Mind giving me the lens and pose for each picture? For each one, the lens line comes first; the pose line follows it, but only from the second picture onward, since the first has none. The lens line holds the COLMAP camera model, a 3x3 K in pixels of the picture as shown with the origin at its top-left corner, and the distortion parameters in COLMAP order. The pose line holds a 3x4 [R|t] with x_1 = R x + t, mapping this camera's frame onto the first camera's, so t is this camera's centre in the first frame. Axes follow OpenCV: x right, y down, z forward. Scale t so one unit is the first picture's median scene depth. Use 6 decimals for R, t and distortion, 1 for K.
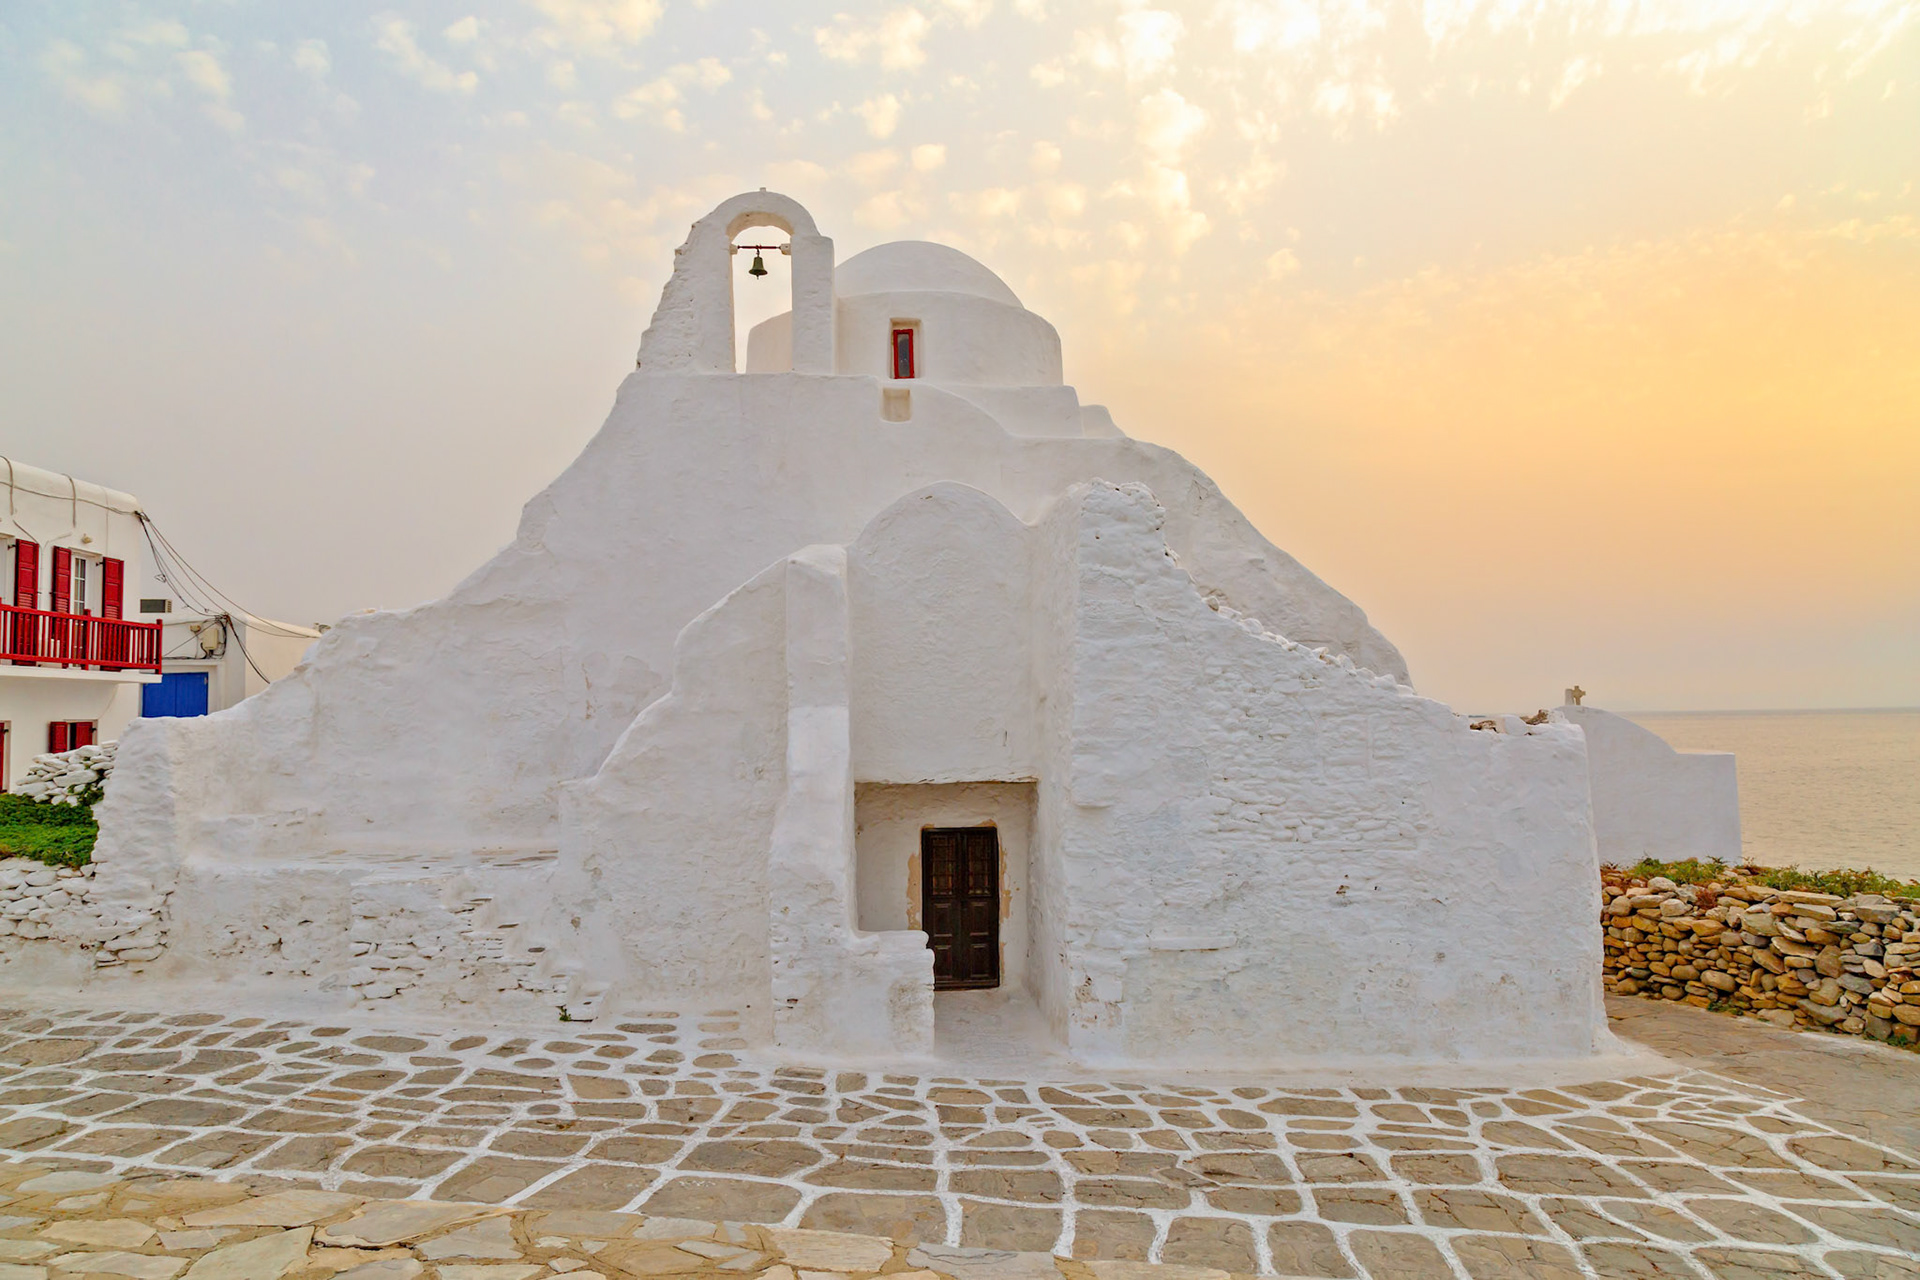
lens RADIAL K [[1447.4, 0, 1049.6], [0, 1447.4, 615.7], [0, 0, 1]] dist [0.049428, 0.031634]
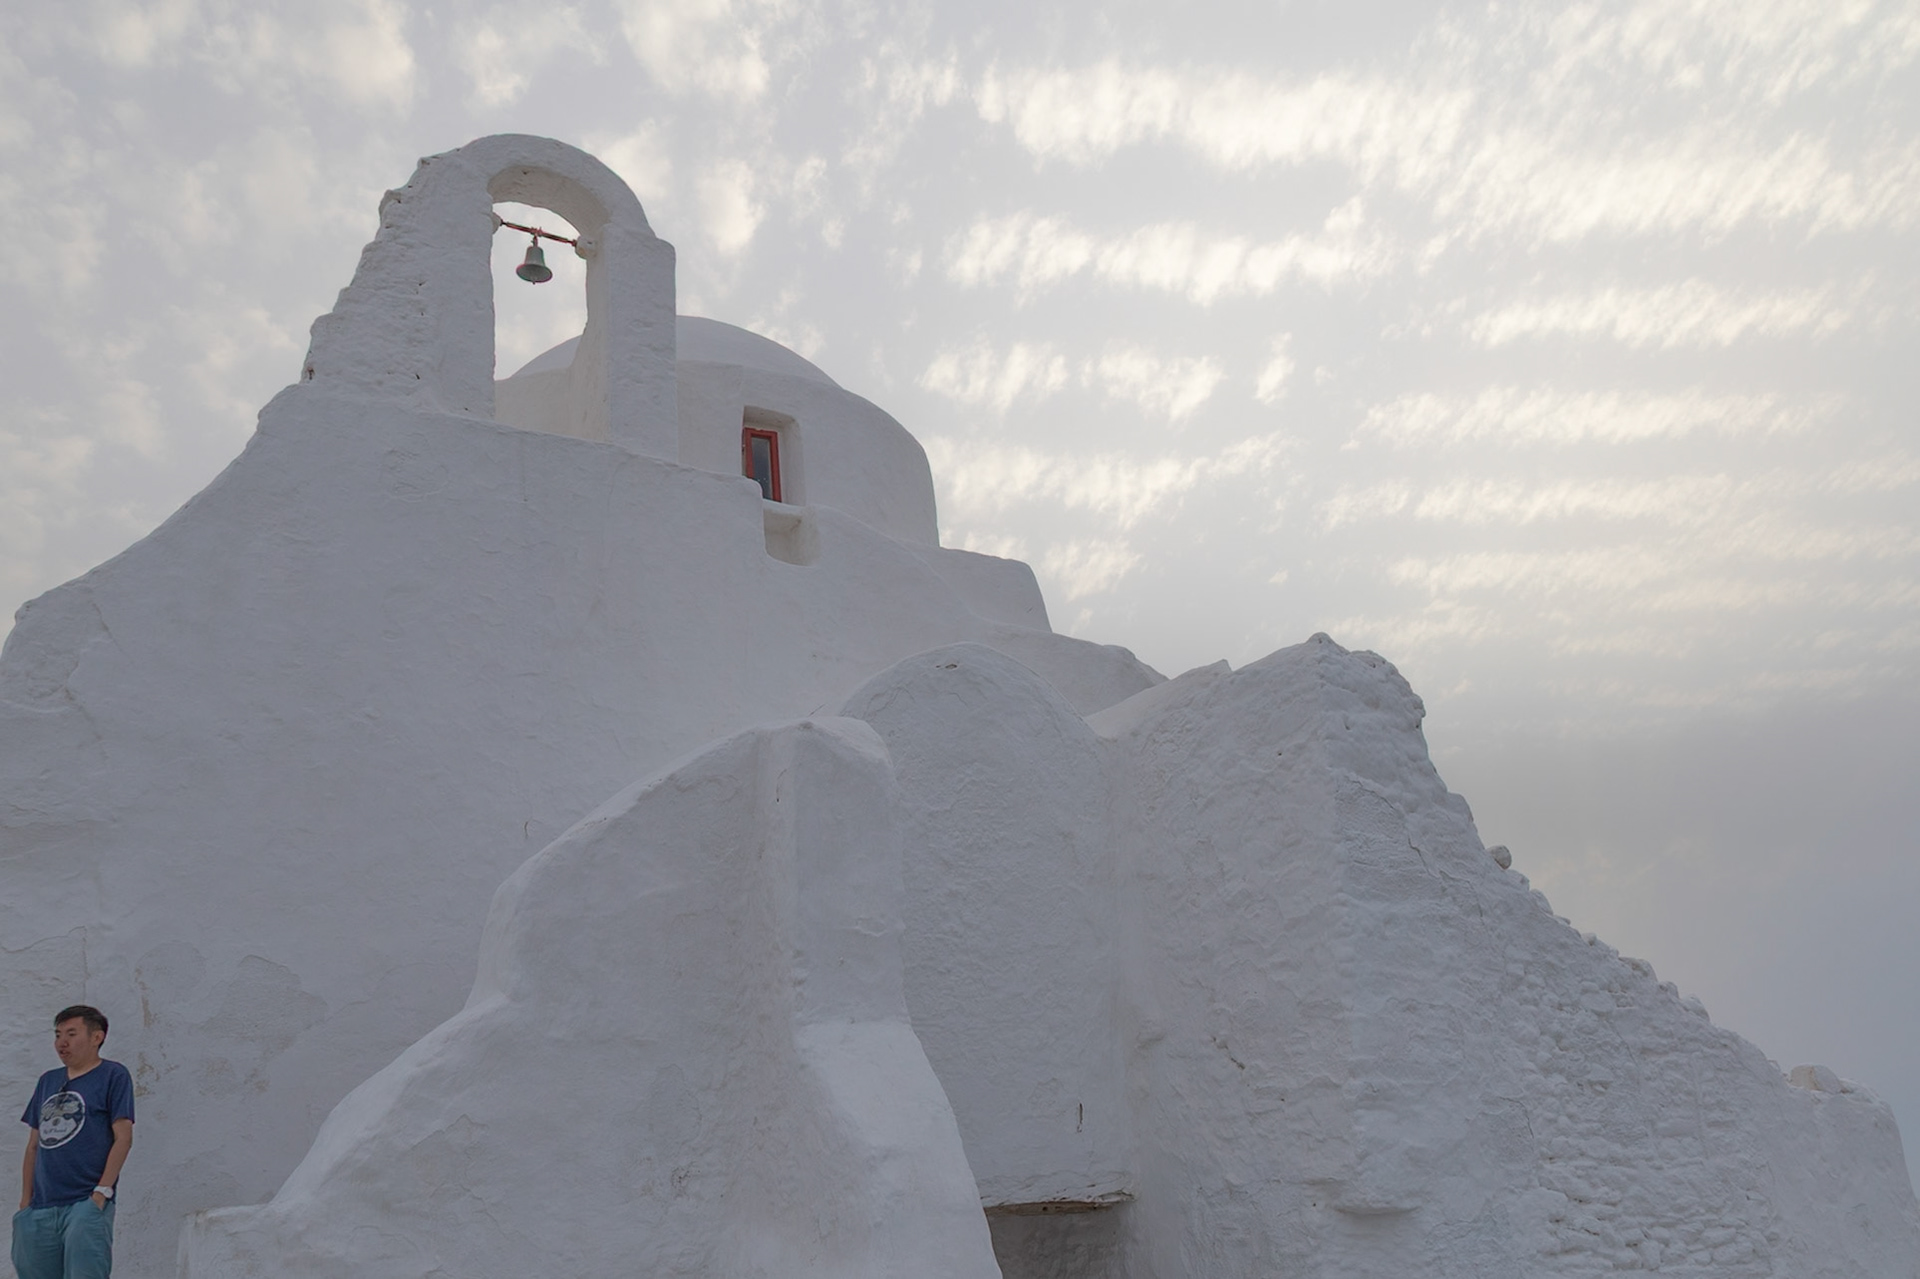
lens RADIAL K [[1717.9, 0, 1023.0], [0, 1717.9, 761.1], [0, 0, 1]] dist [0.028411, -0.004713]
pose [[0.871201, 0.100031, 0.480627, -0.381882], [0.018614, 0.971586, -0.235953, 0.110644], [-0.490573, 0.214509, 0.844585, 0.465130]]
